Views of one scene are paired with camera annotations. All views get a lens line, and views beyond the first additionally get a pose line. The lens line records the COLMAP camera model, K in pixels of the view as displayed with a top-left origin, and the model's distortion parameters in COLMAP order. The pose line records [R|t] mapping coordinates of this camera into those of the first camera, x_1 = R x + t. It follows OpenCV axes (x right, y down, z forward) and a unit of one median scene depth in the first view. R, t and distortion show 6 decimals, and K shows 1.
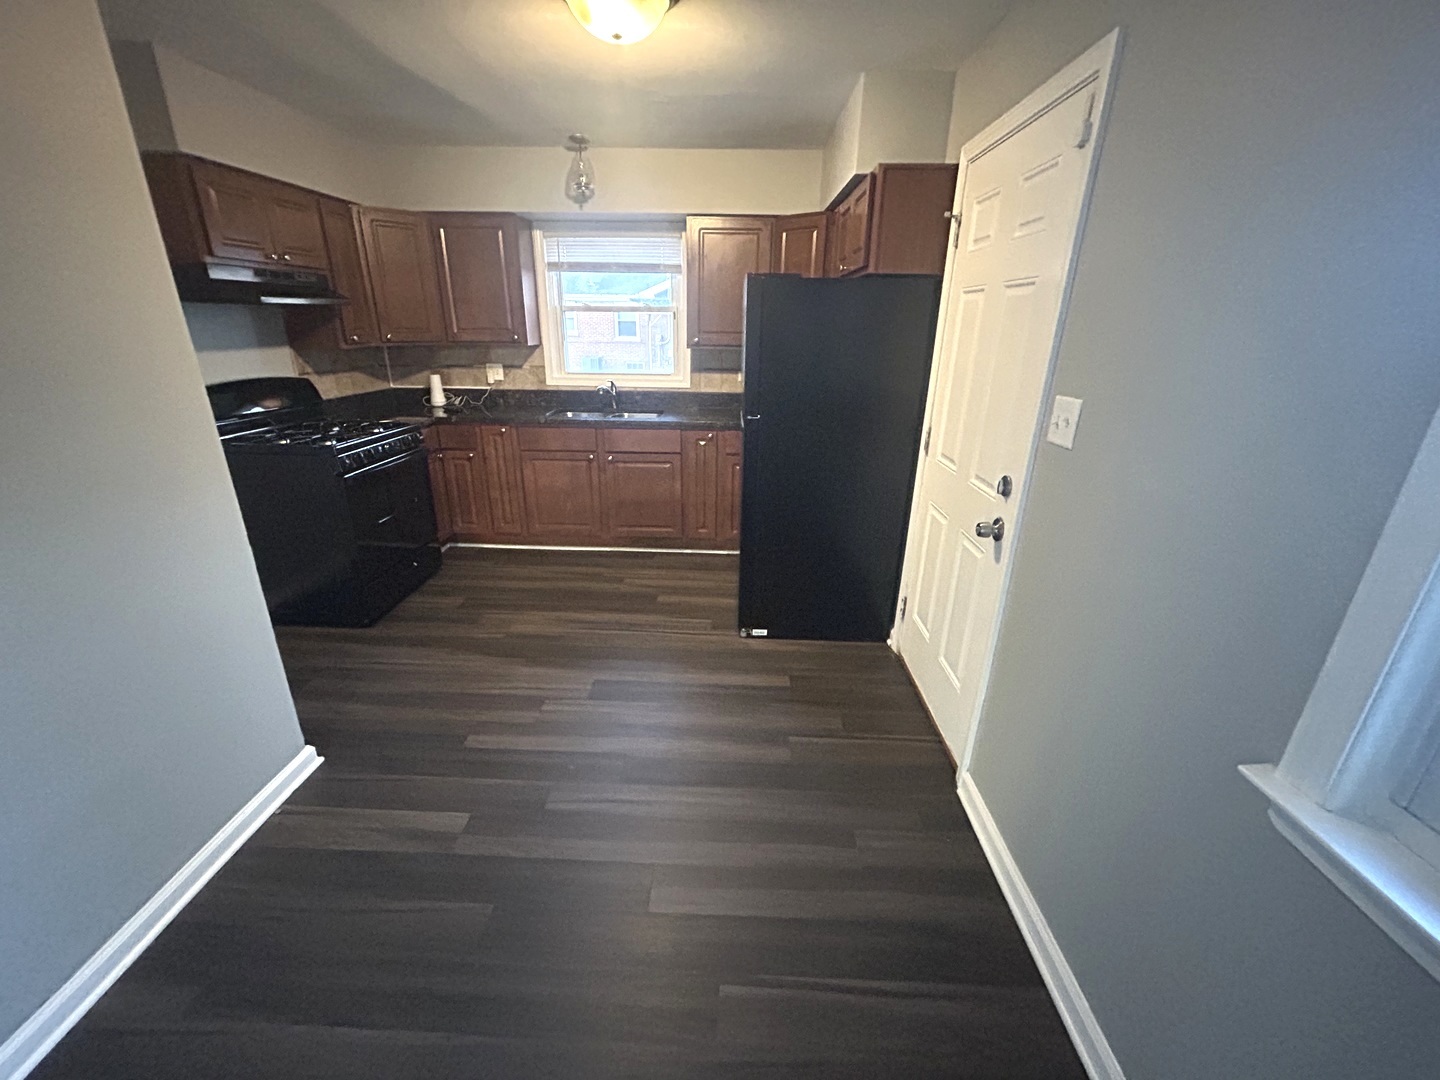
lens RADIAL K [[588.0, 0, 720.0], [0, 588.0, 540.0], [0, 0, 1]] dist [0.000176, -0.000015]
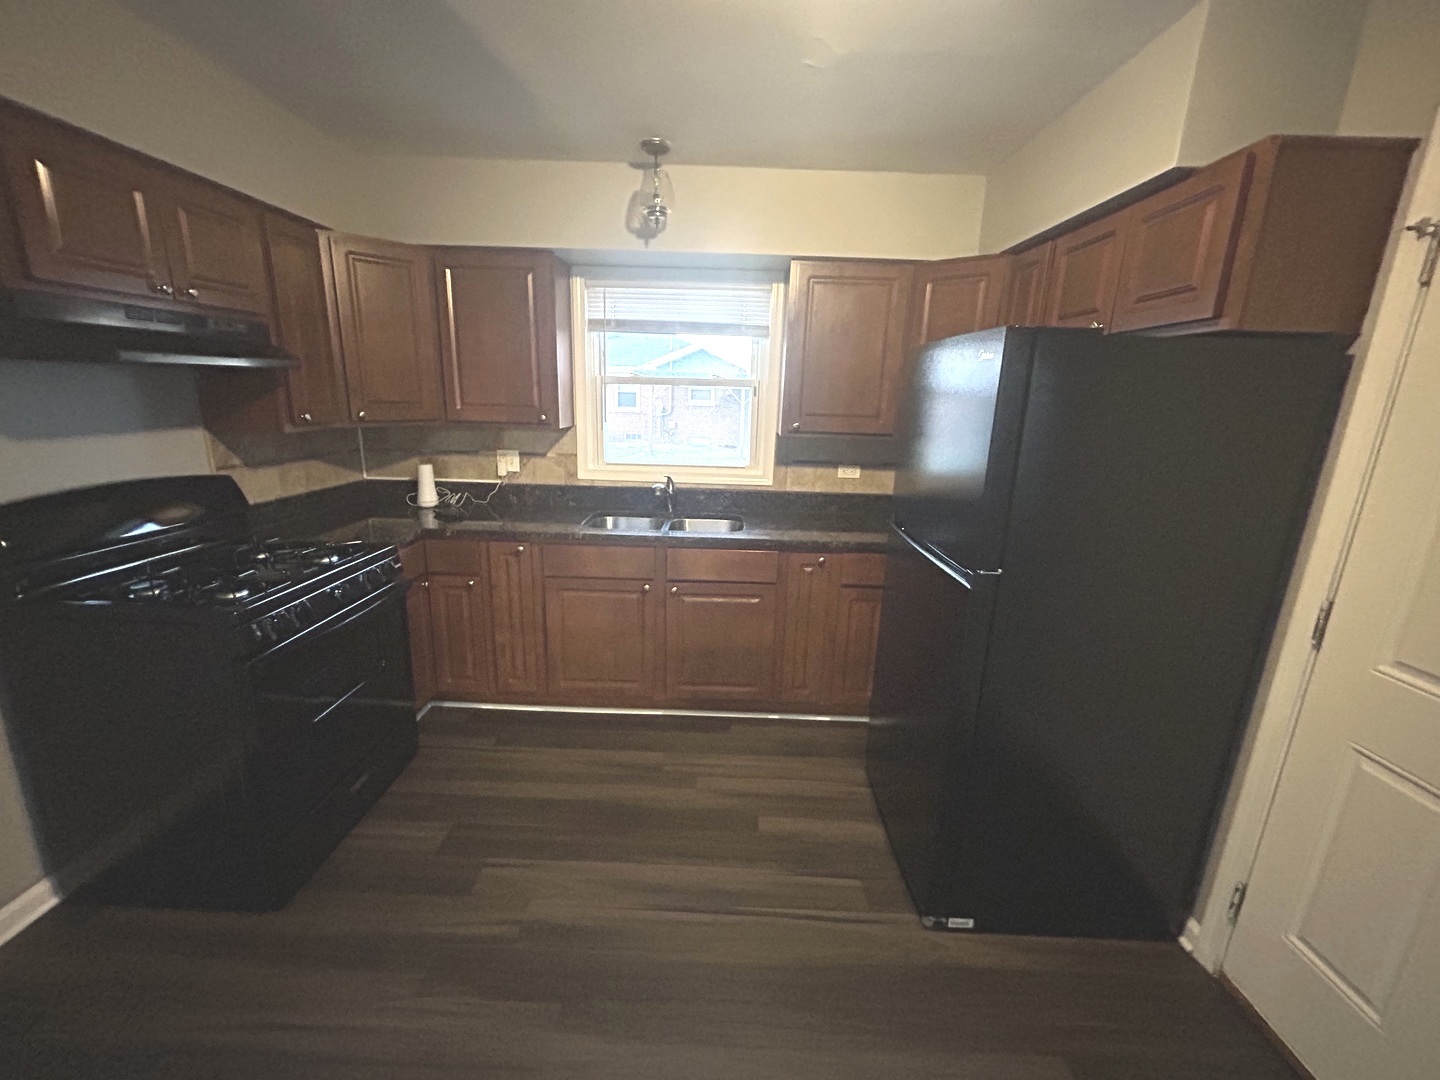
lens RADIAL K [[588.0, 0, 720.0], [0, 588.0, 540.0], [0, 0, 1]] dist [0.000176, -0.000015]
pose [[0.999668, 0.011643, 0.022966, -0.146699], [-0.009015, 0.993736, -0.111393, -0.118445], [-0.024119, 0.111149, 0.993511, 0.300455]]
